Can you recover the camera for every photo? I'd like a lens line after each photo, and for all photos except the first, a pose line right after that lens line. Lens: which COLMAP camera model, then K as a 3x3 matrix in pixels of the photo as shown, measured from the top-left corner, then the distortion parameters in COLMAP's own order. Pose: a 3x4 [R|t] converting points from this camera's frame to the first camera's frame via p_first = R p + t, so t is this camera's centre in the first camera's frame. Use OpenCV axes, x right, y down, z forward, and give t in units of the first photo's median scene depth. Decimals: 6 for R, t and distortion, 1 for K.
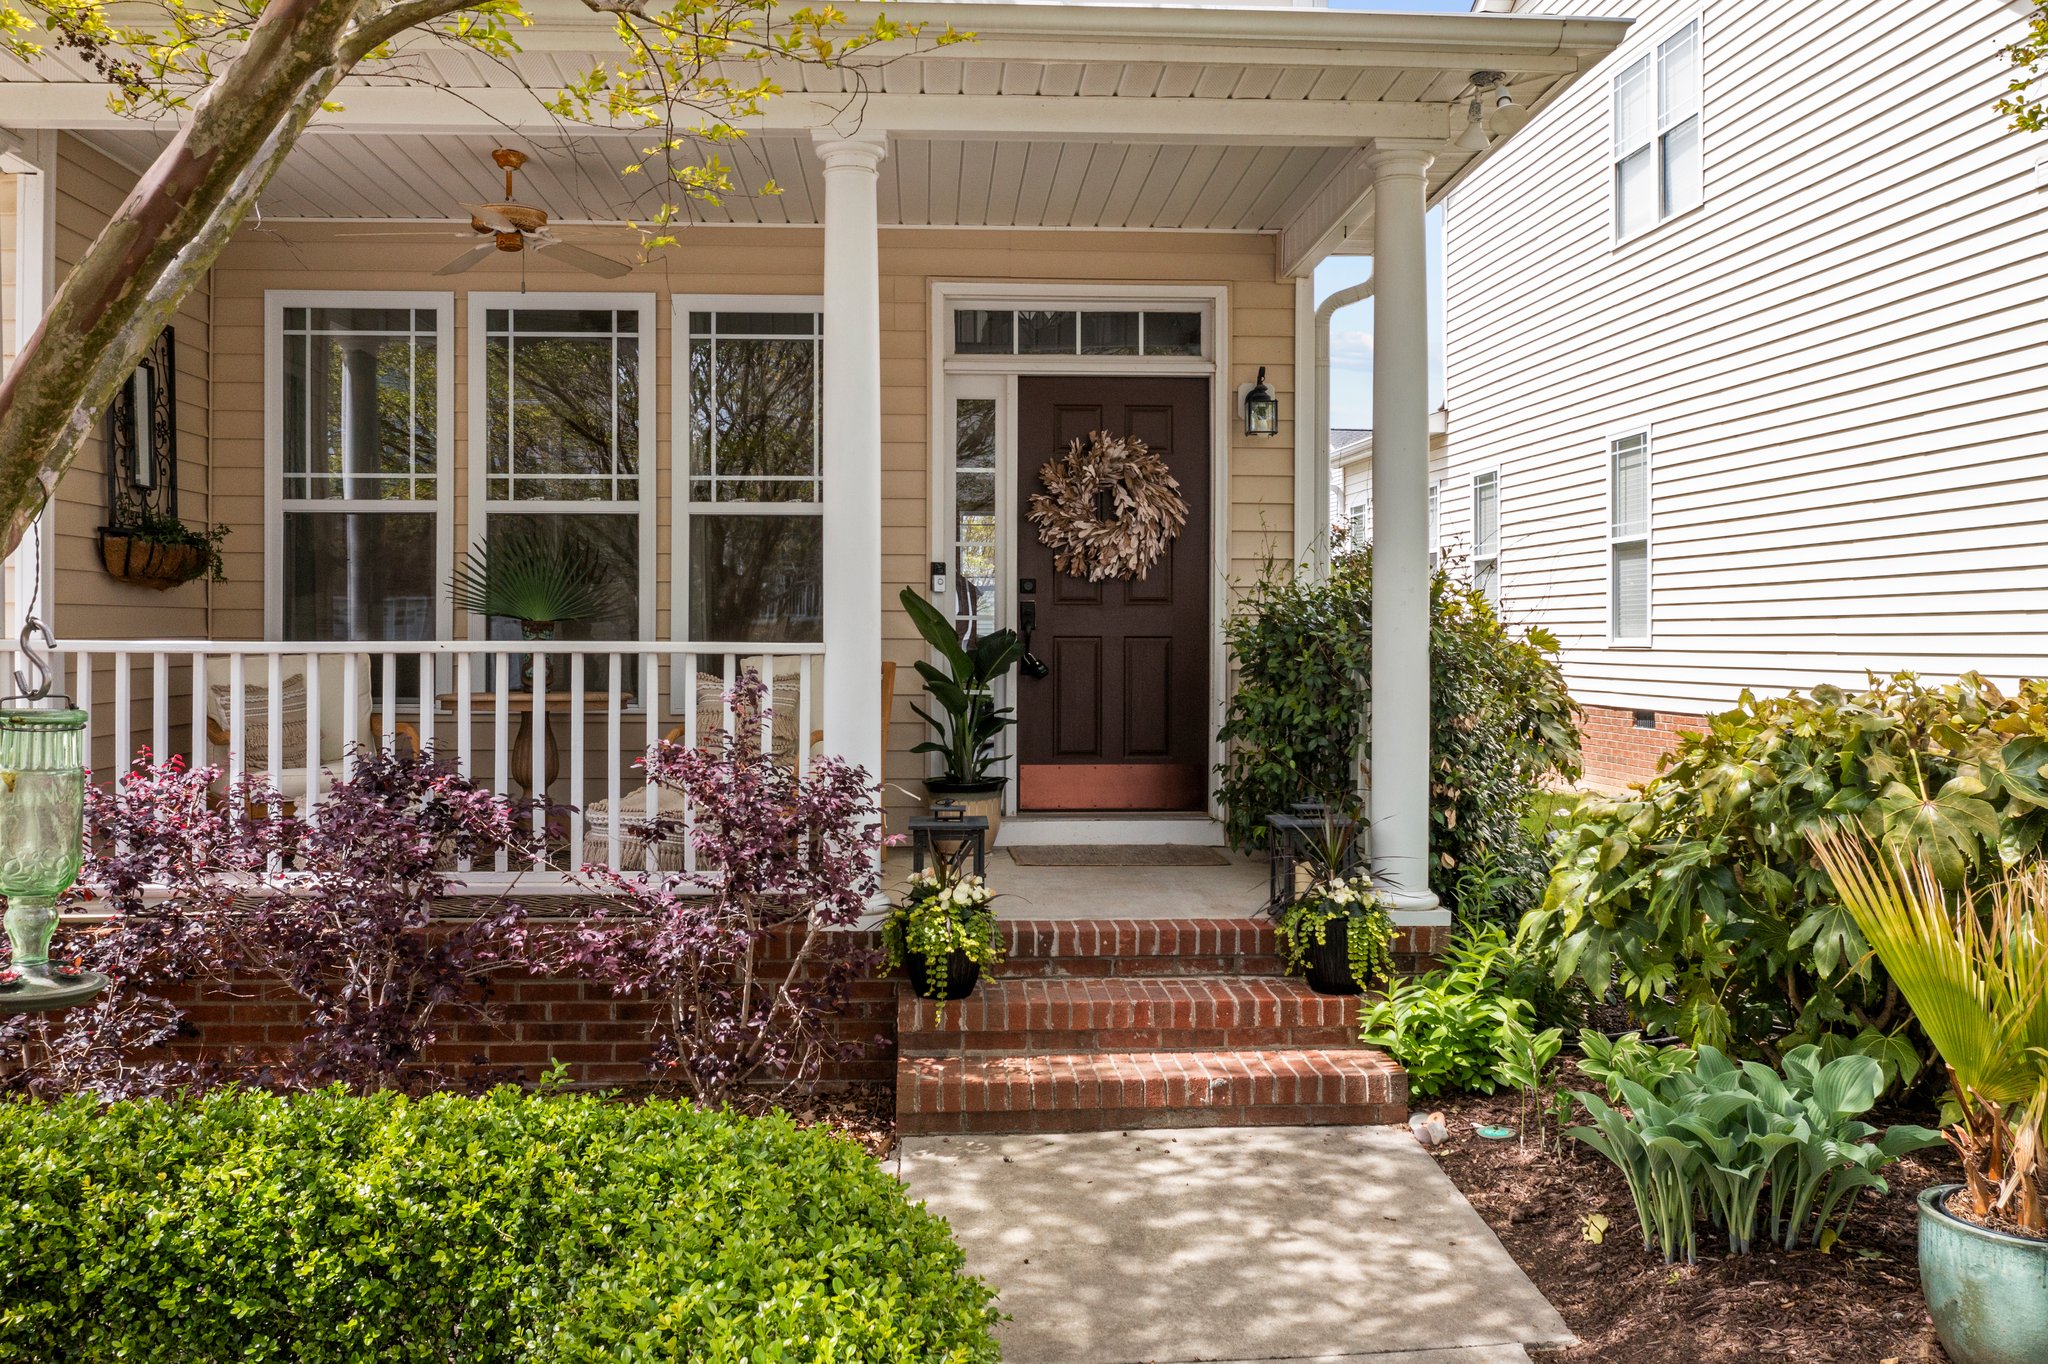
lens RADIAL K [[1684.6, 0, 1022.1], [0, 1684.6, 655.4], [0, 0, 1]] dist [-0.027542, 0.004613]
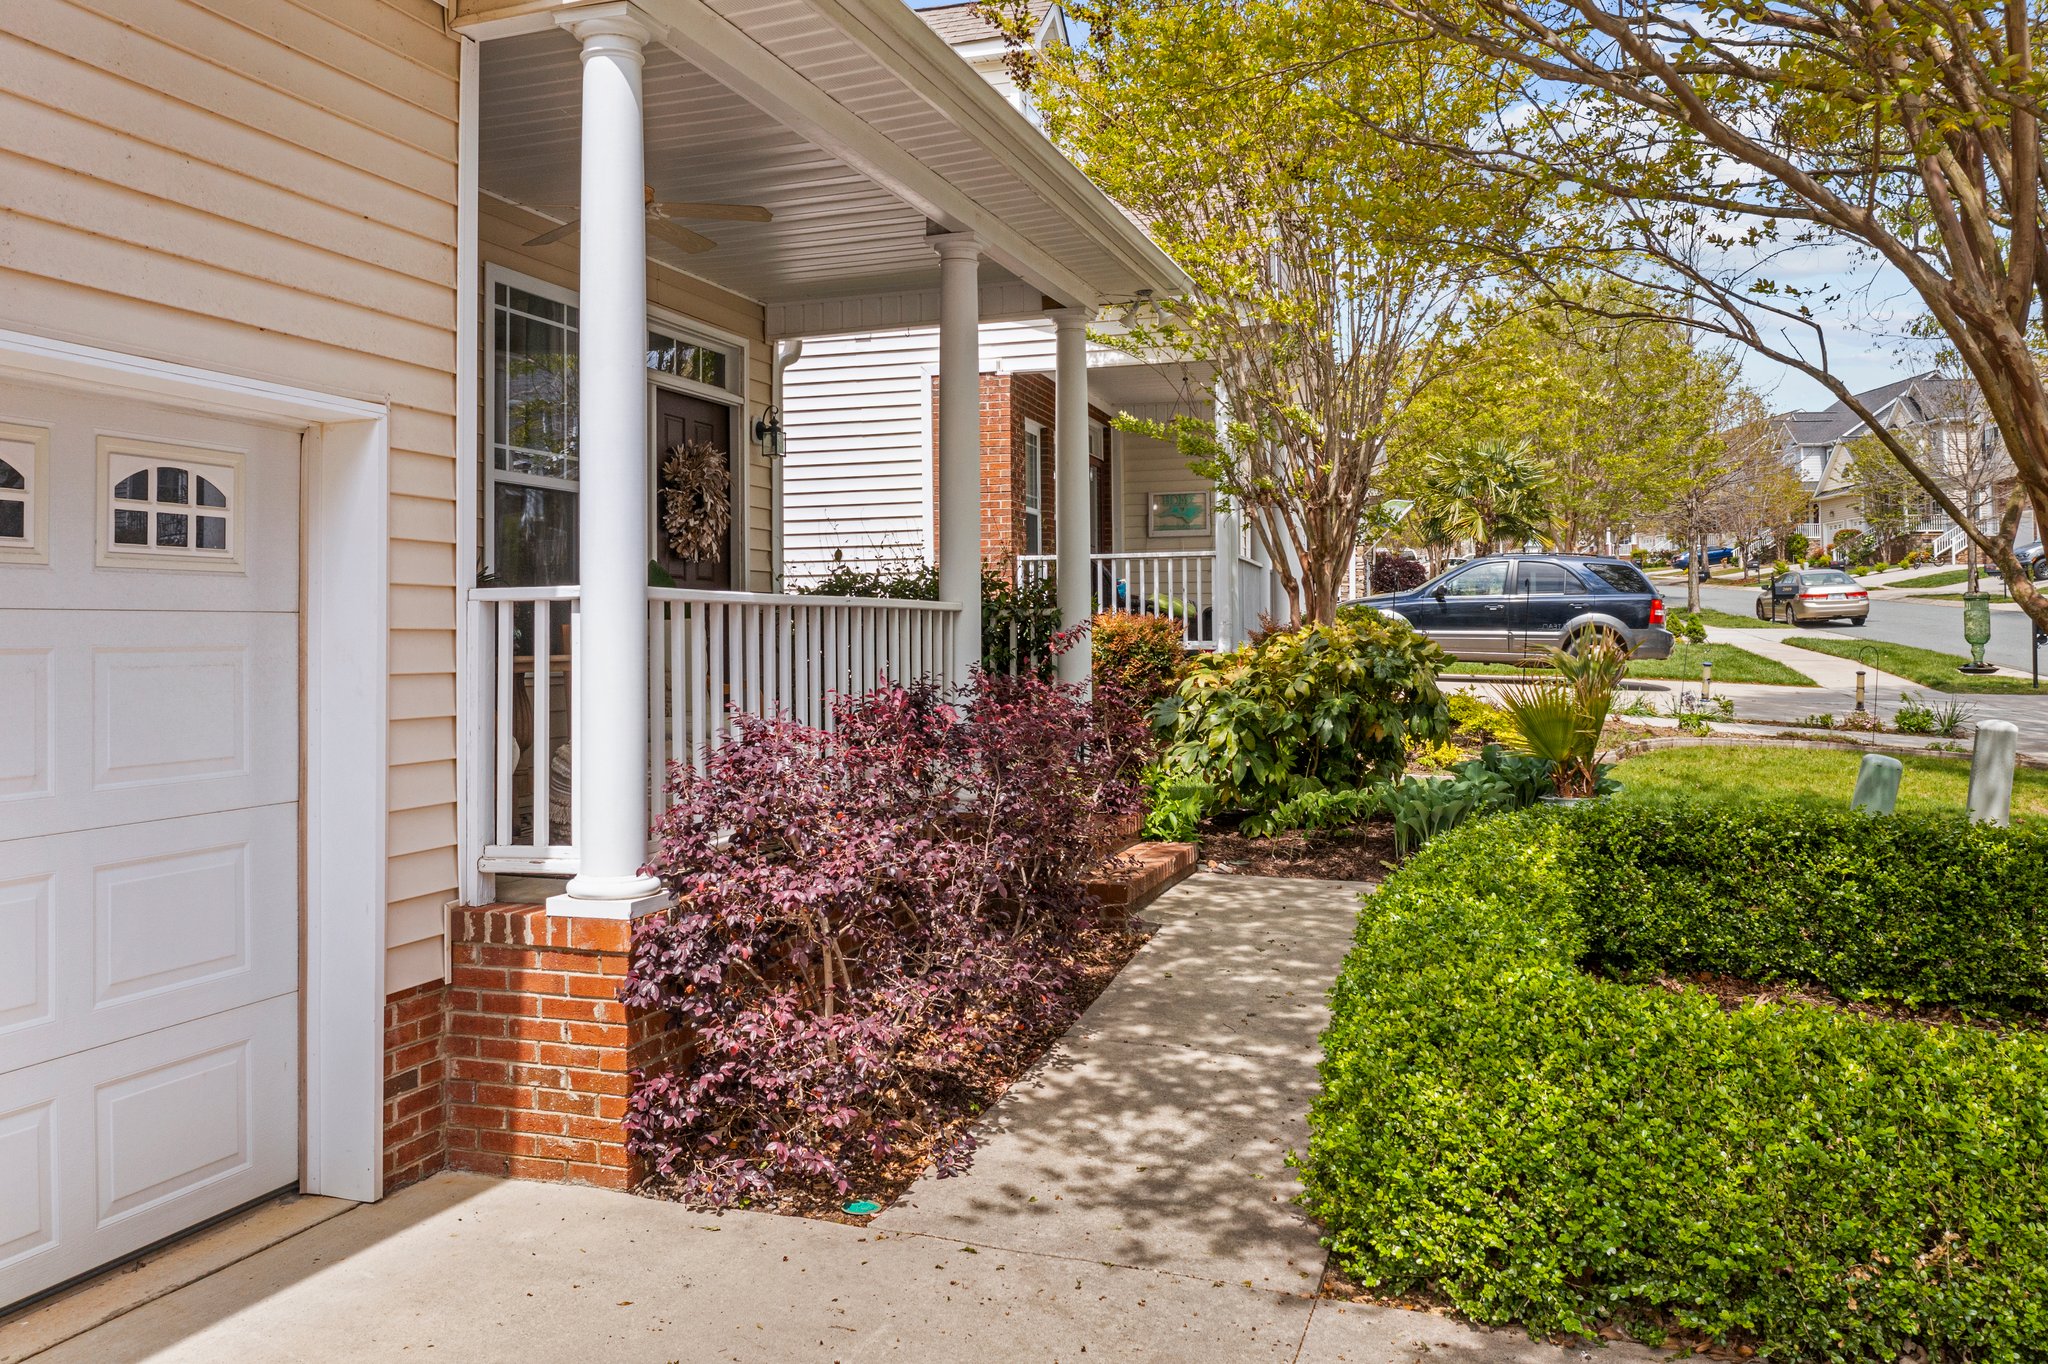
lens RADIAL K [[1660.7, 0, 1022.0], [0, 1660.7, 612.8], [0, 0, 1]] dist [-0.026321, -0.002709]
pose [[0.374725, 0.015326, 0.927010, -0.986032], [0.012062, 0.999698, -0.021404, 0.020194], [-0.927058, 0.019202, 0.374427, 0.331573]]
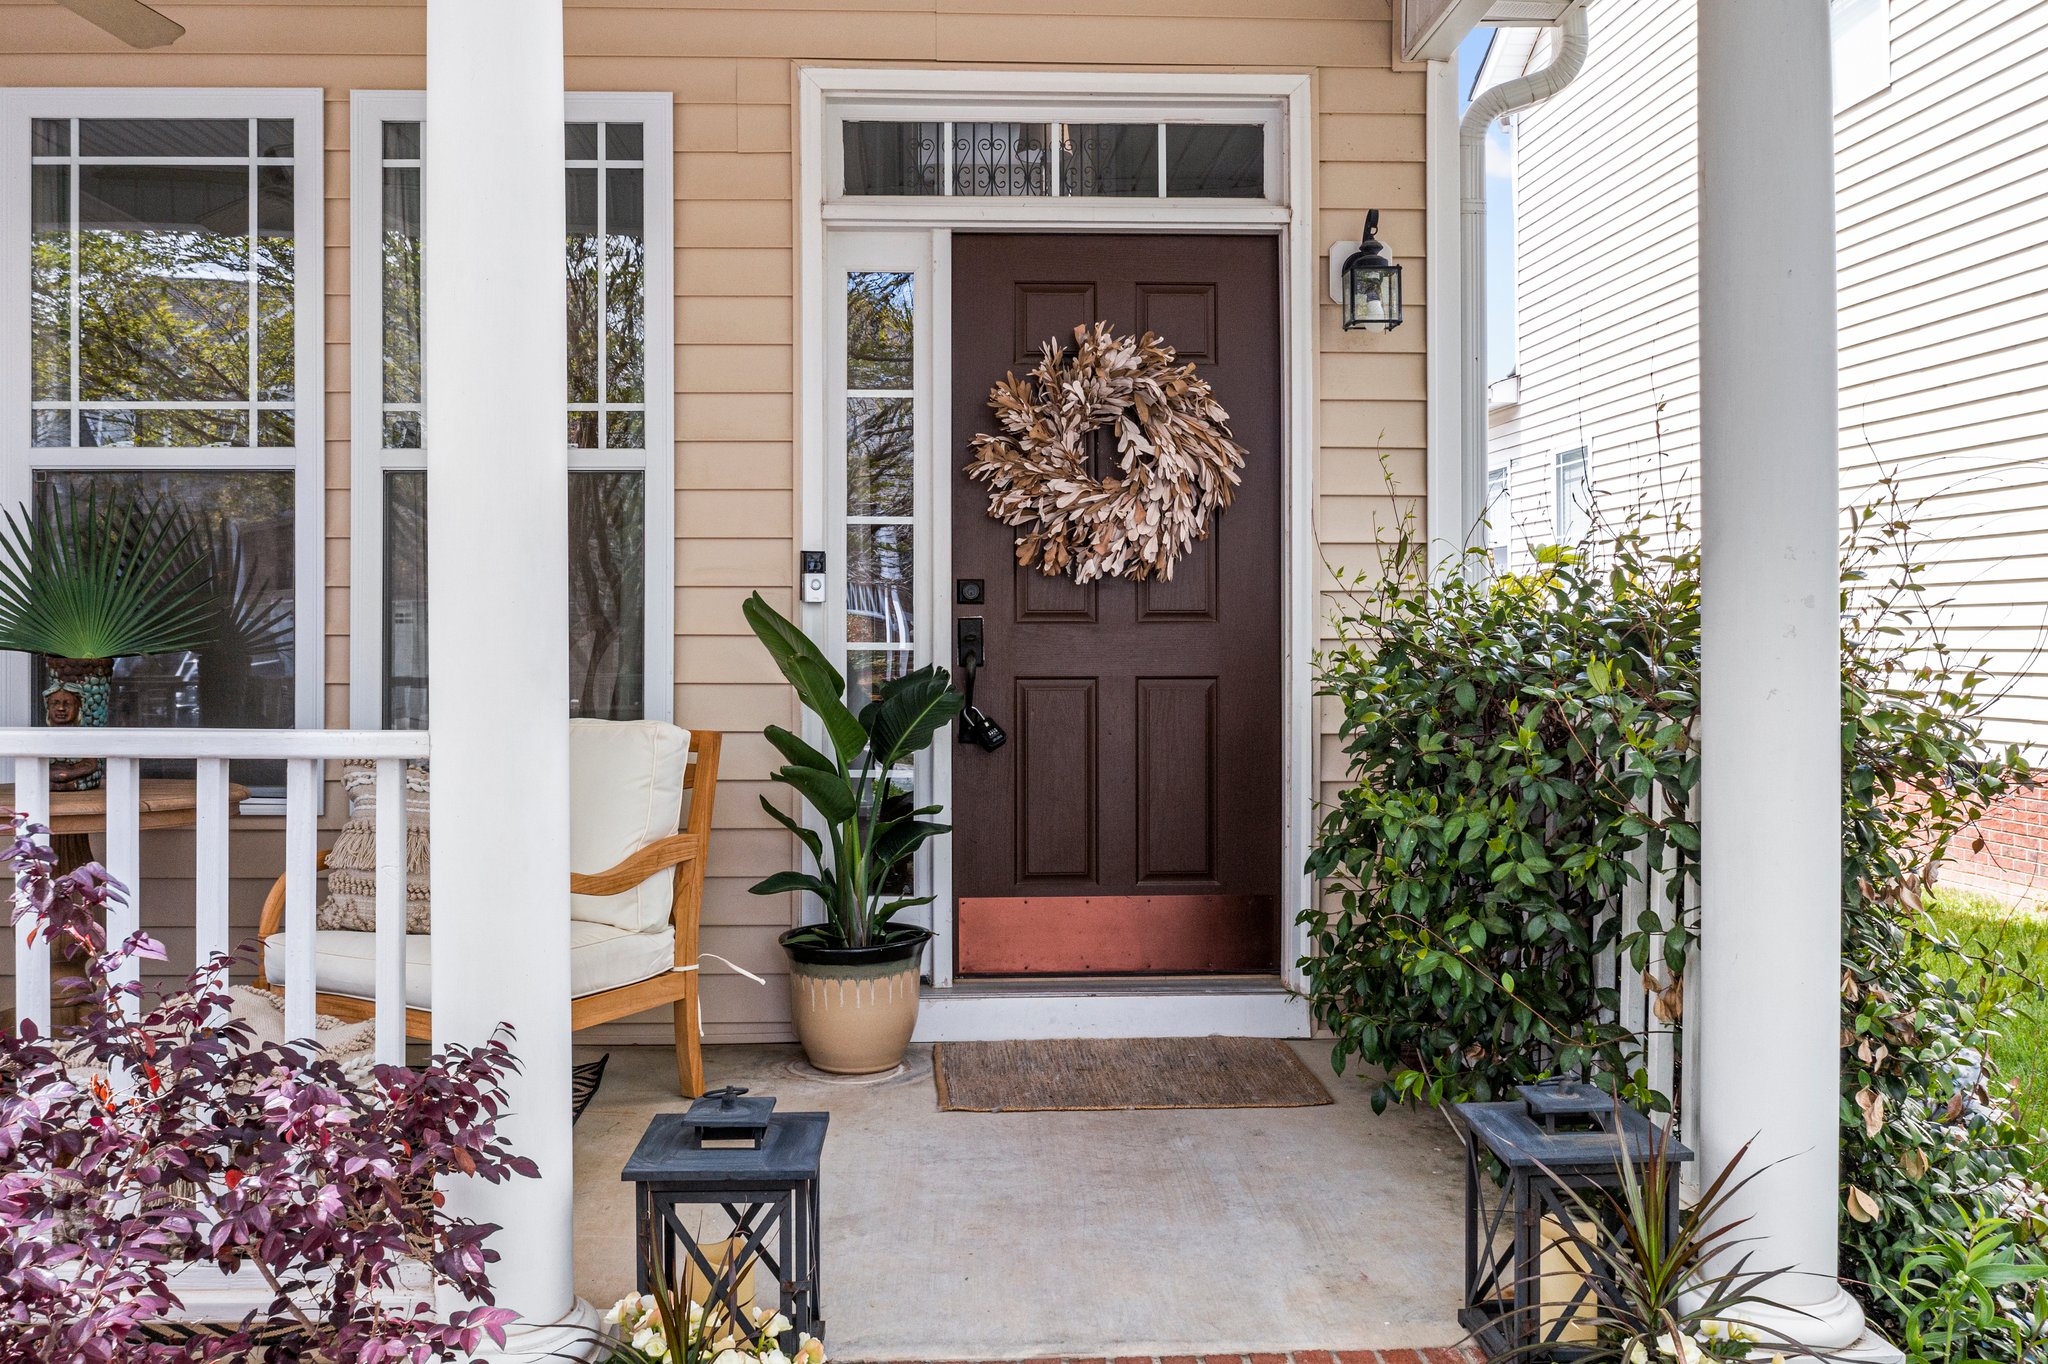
lens RADIAL K [[1684.6, 0, 1022.1], [0, 1684.6, 655.4], [0, 0, 1]] dist [-0.027542, 0.004613]
pose [[0.999971, -0.004521, -0.006110, 0.024951], [0.004518, 0.999990, -0.000564, -0.018756], [0.006113, 0.000537, 0.999981, 0.419922]]
